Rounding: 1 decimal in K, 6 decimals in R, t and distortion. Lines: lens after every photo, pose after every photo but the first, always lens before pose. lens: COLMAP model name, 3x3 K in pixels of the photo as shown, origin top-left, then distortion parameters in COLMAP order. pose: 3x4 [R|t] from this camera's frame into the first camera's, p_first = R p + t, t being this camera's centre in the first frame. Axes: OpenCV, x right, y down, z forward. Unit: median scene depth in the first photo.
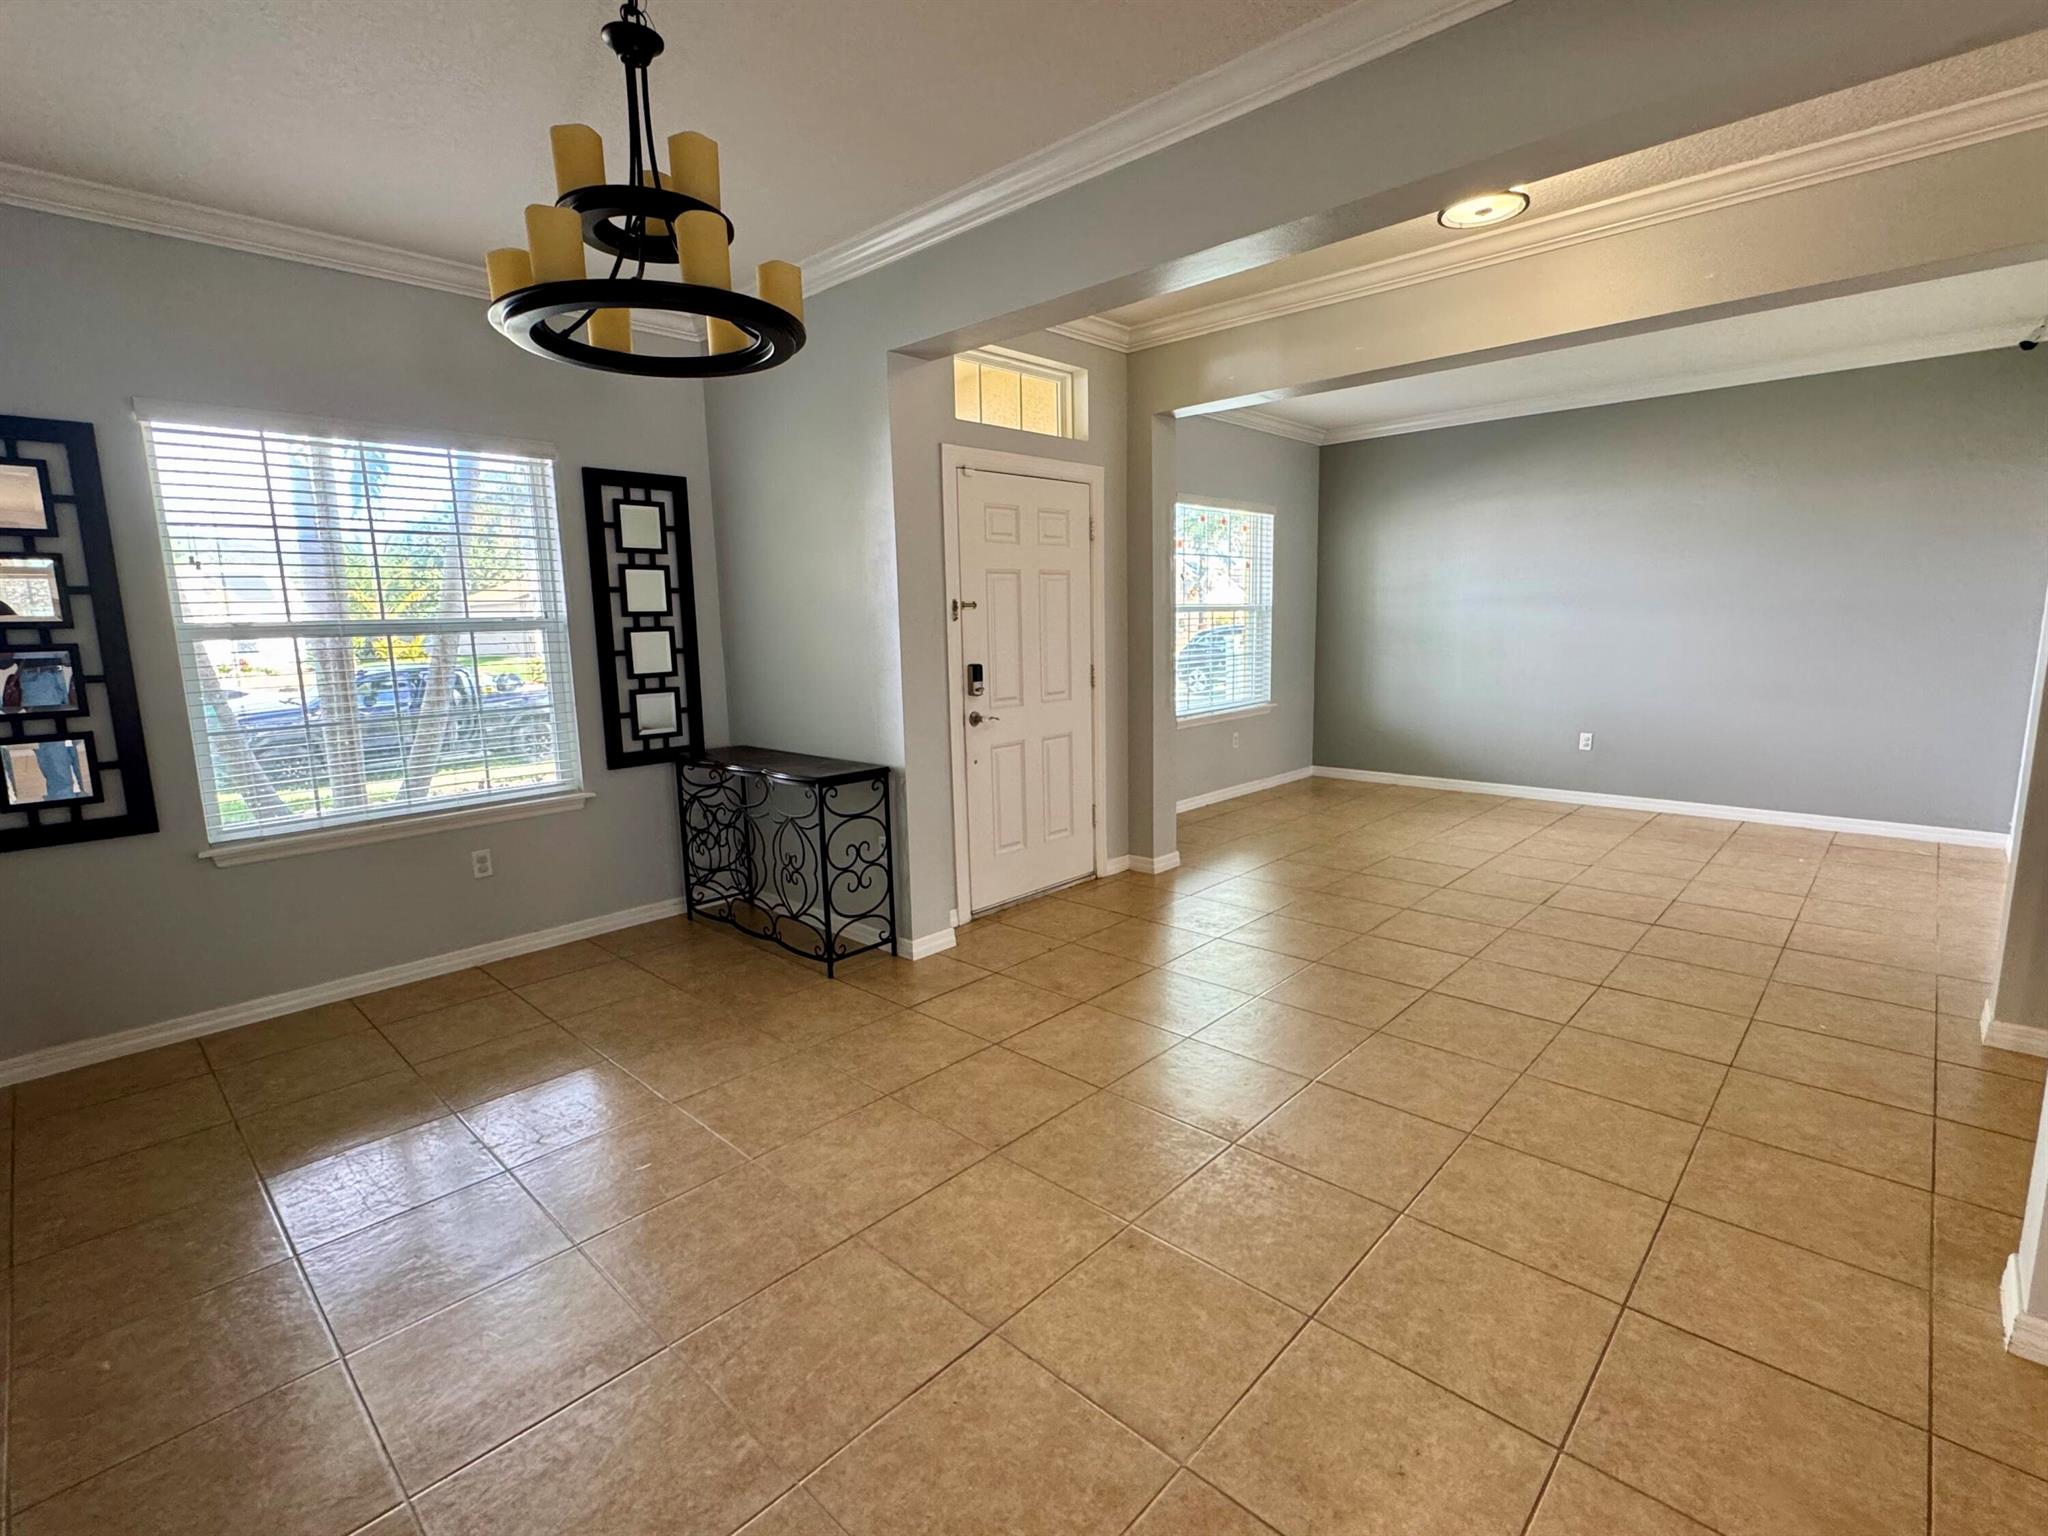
lens RADIAL K [[973.0, 0, 1026.8], [0, 973.0, 763.3], [0, 0, 1]] dist [-0.001154, -0.000119]
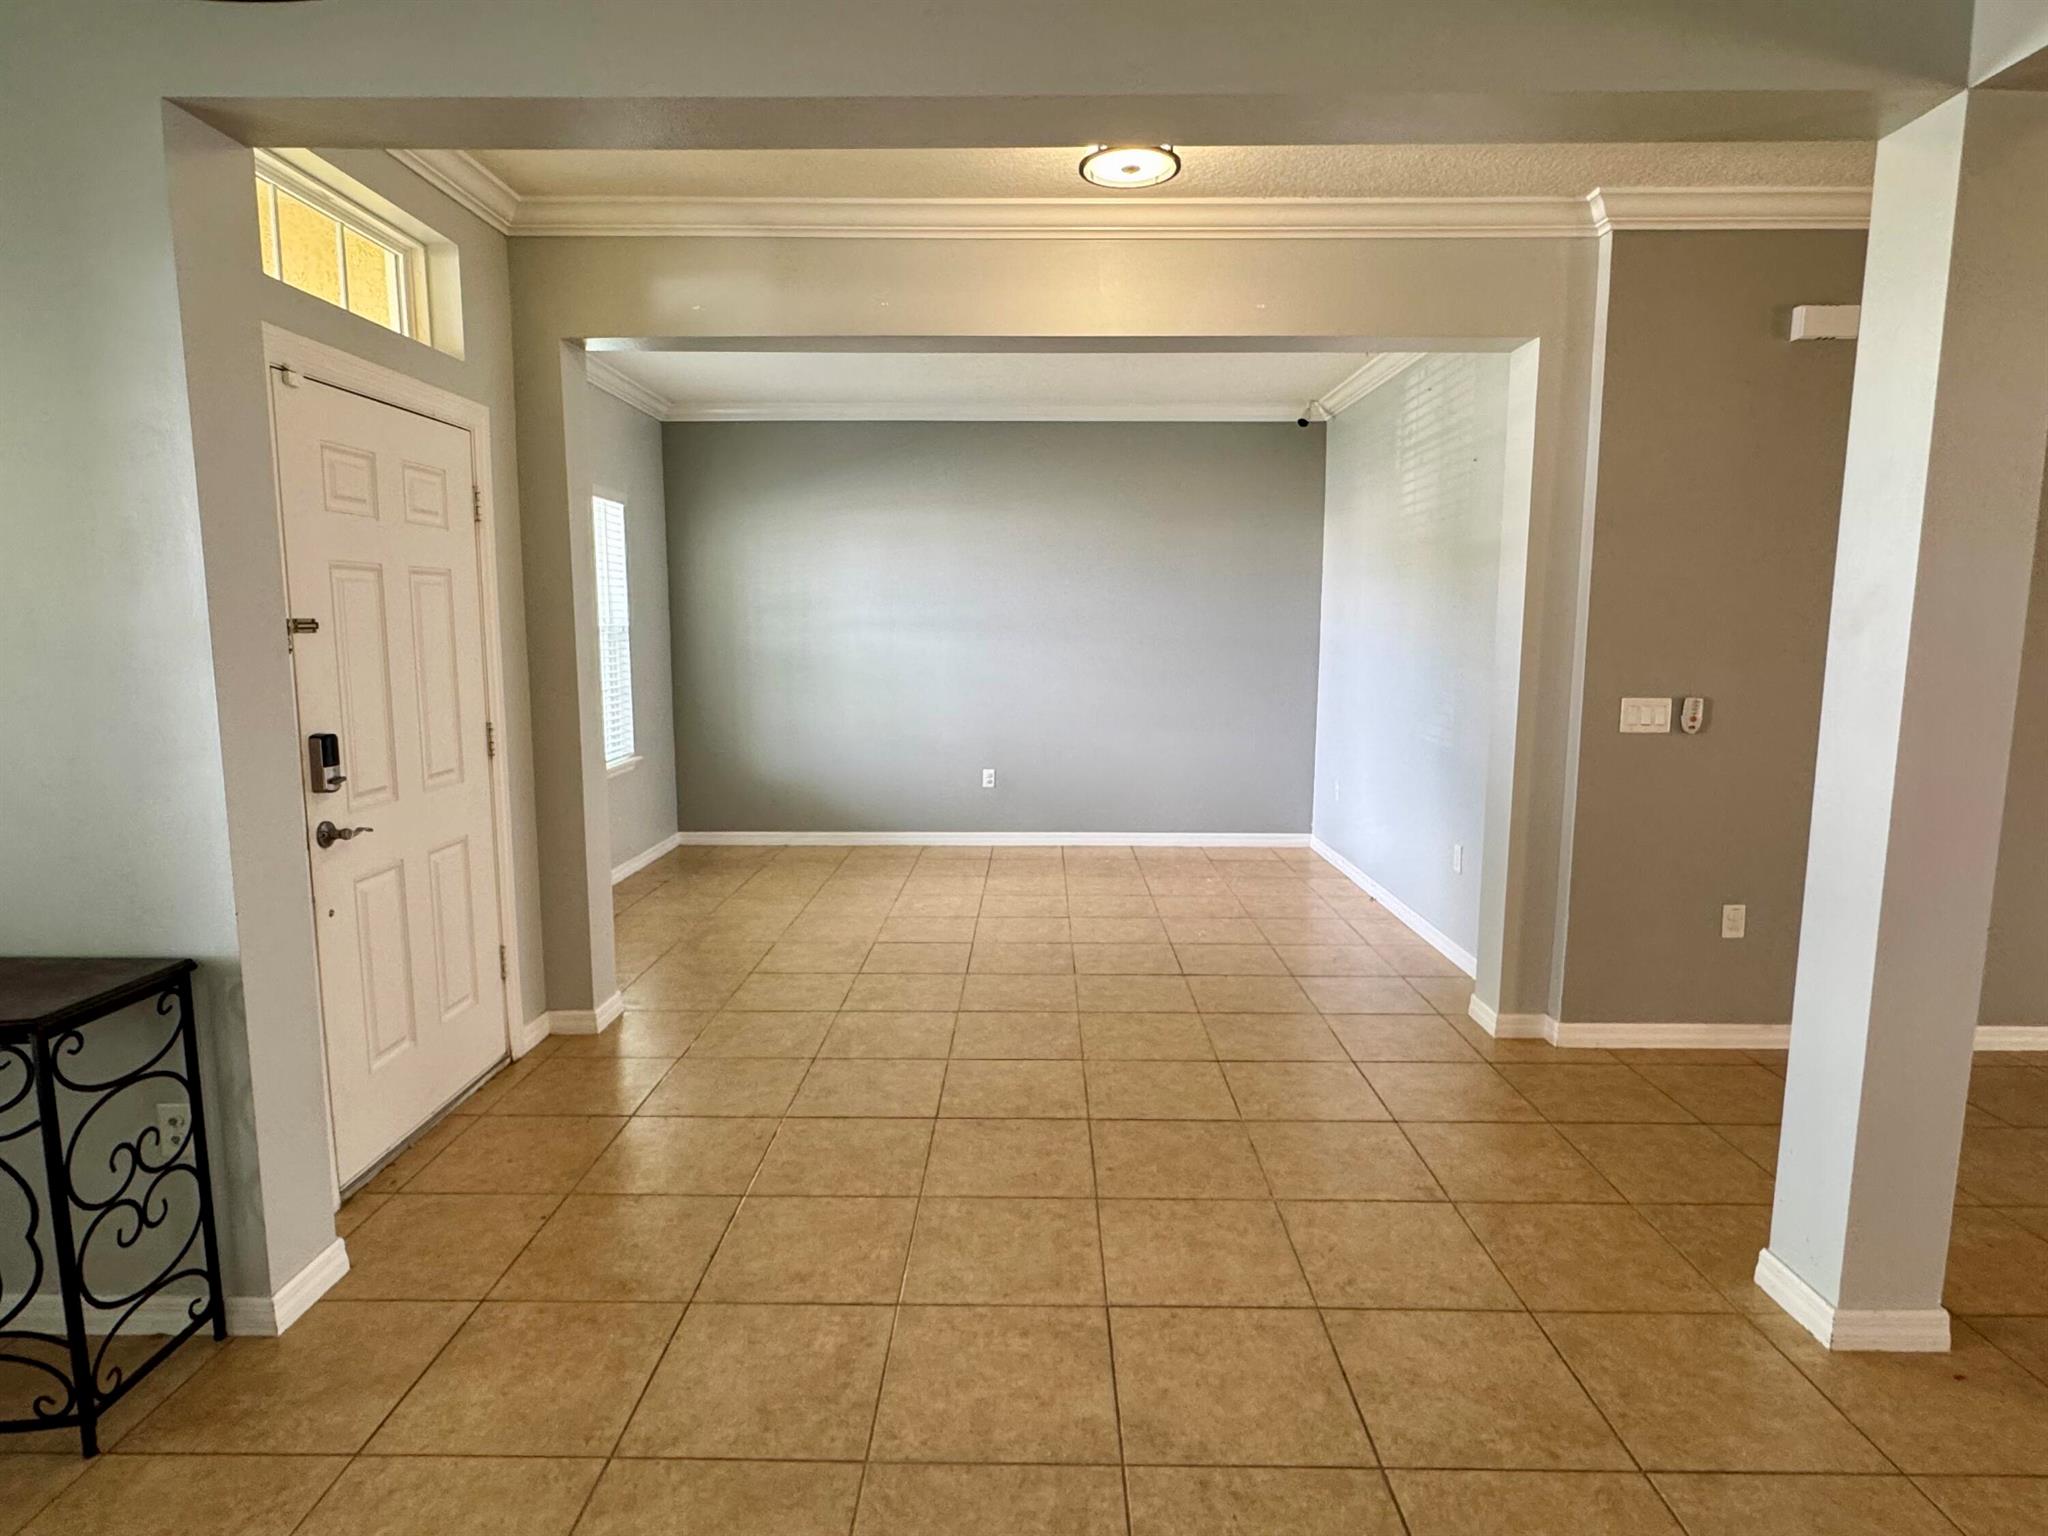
lens RADIAL K [[1123.8, 0, 1035.3], [0, 1123.8, 761.3], [0, 0, 1]] dist [-0.001705, -0.001784]
pose [[0.729877, -0.062910, 0.680678, -0.188362], [0.086193, 0.996278, -0.000345, -0.052128], [-0.678123, 0.058922, 0.732583, 0.272141]]
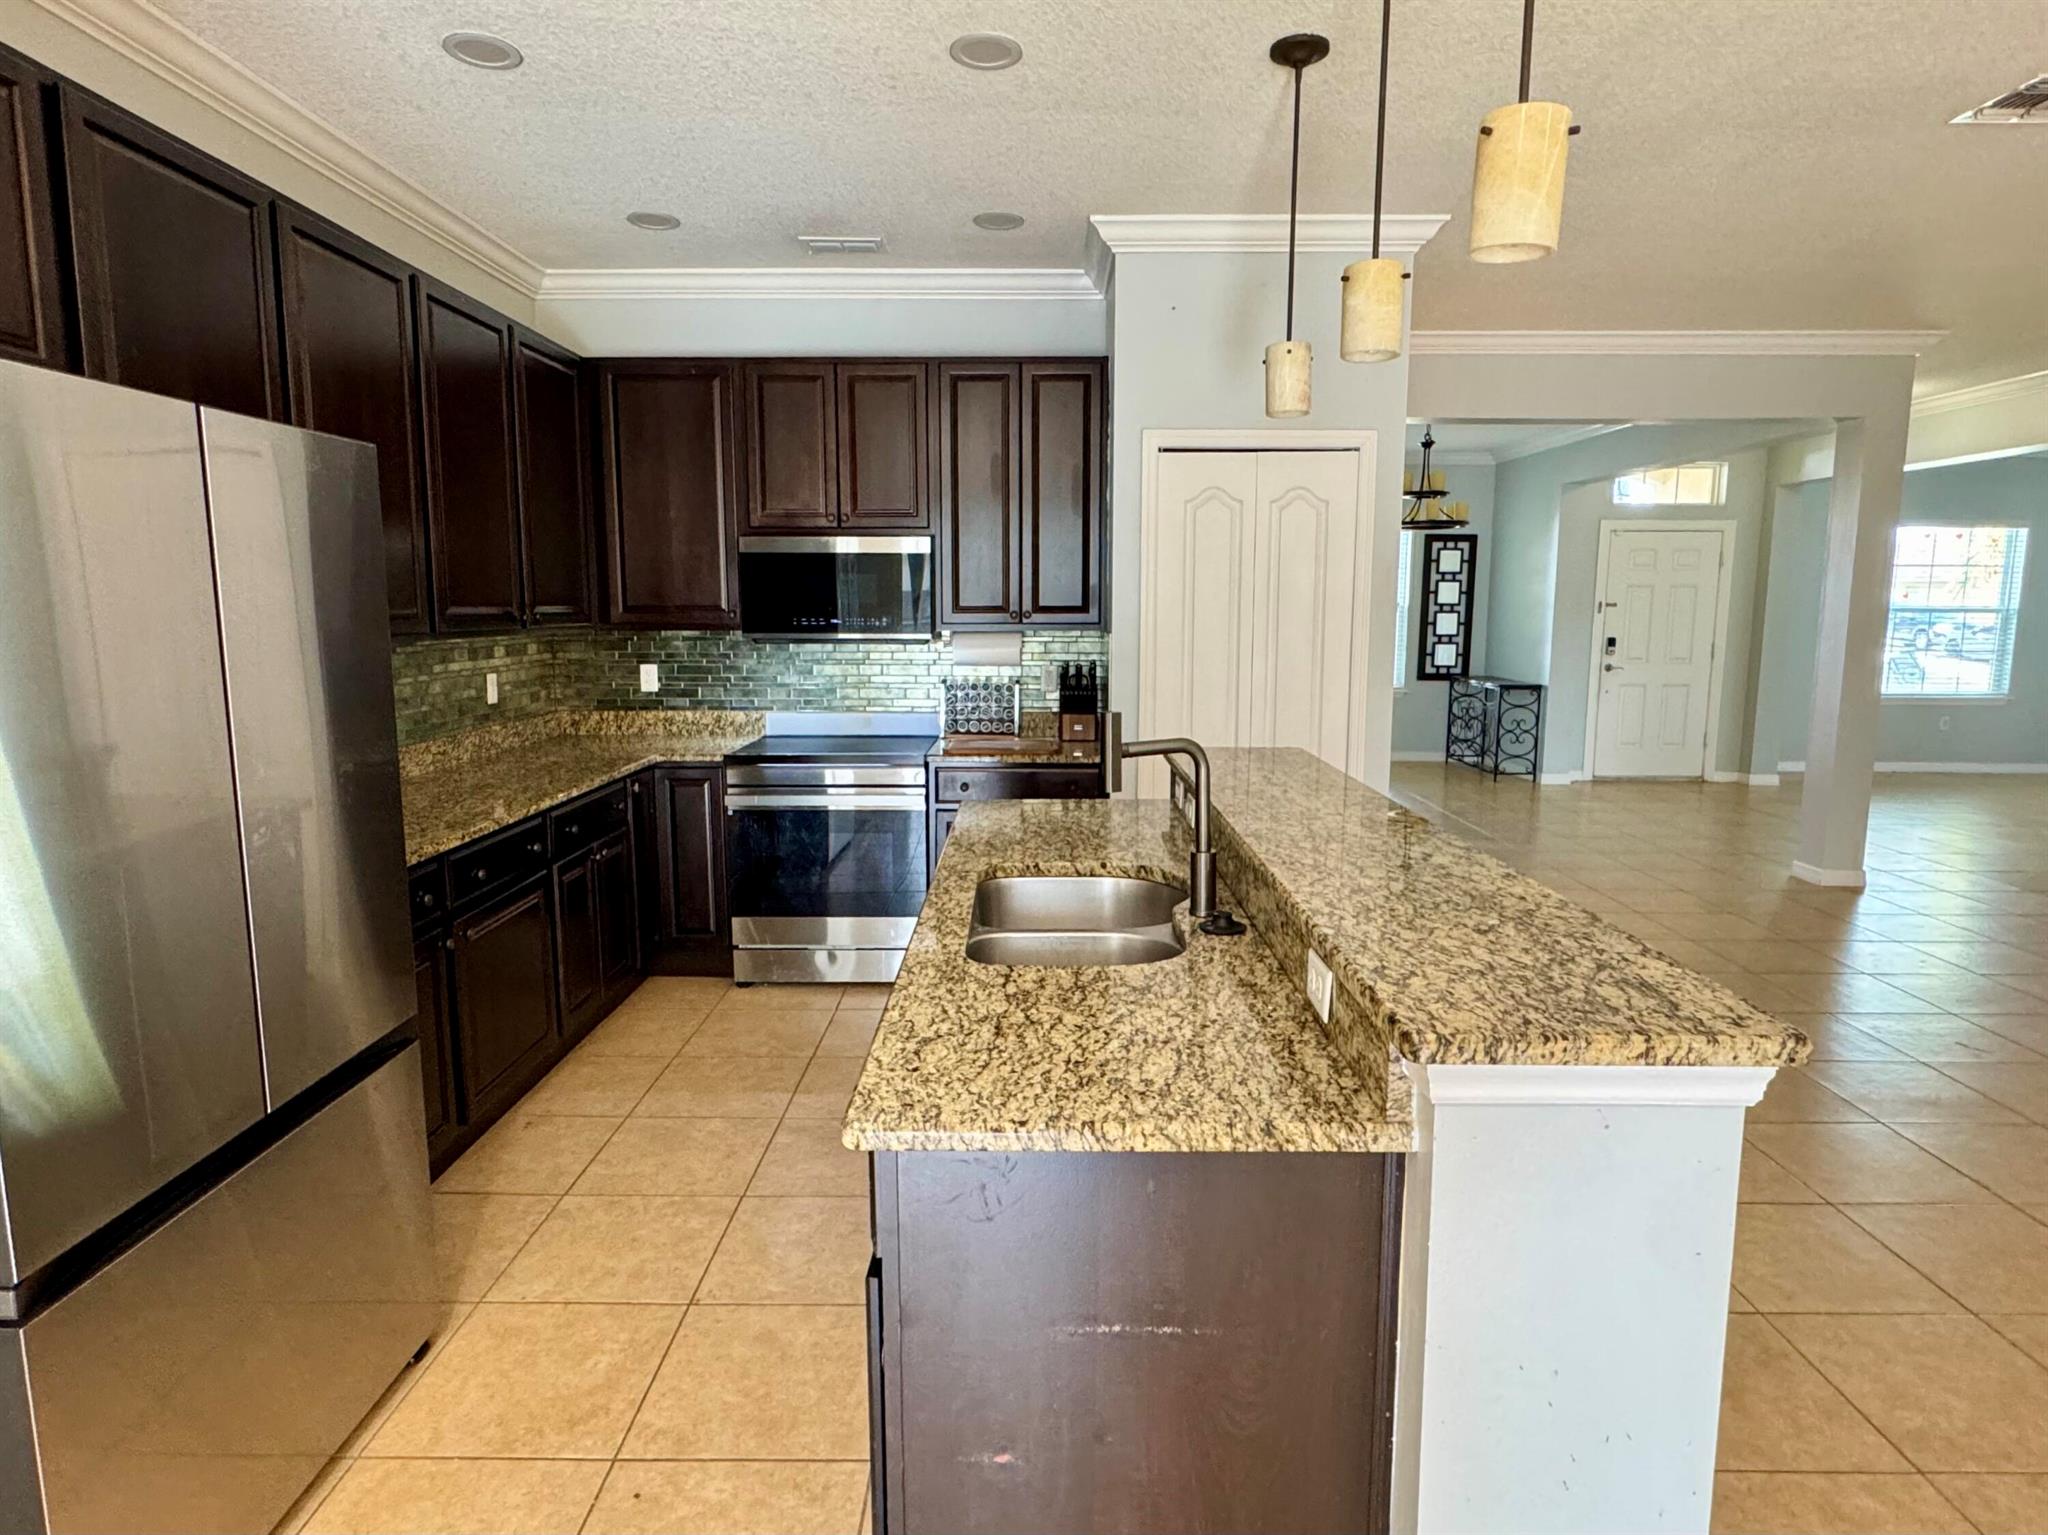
lens RADIAL K [[1126.2, 0, 1024.0], [0, 1126.2, 767.5], [0, 0, 1]] dist [-0.001351, -0.000050]
pose [[0.677583, 0.134161, -0.723106, 0.750926], [-0.133039, 0.989359, 0.058897, 0.159962], [0.723313, 0.056294, 0.688222, -1.221086]]
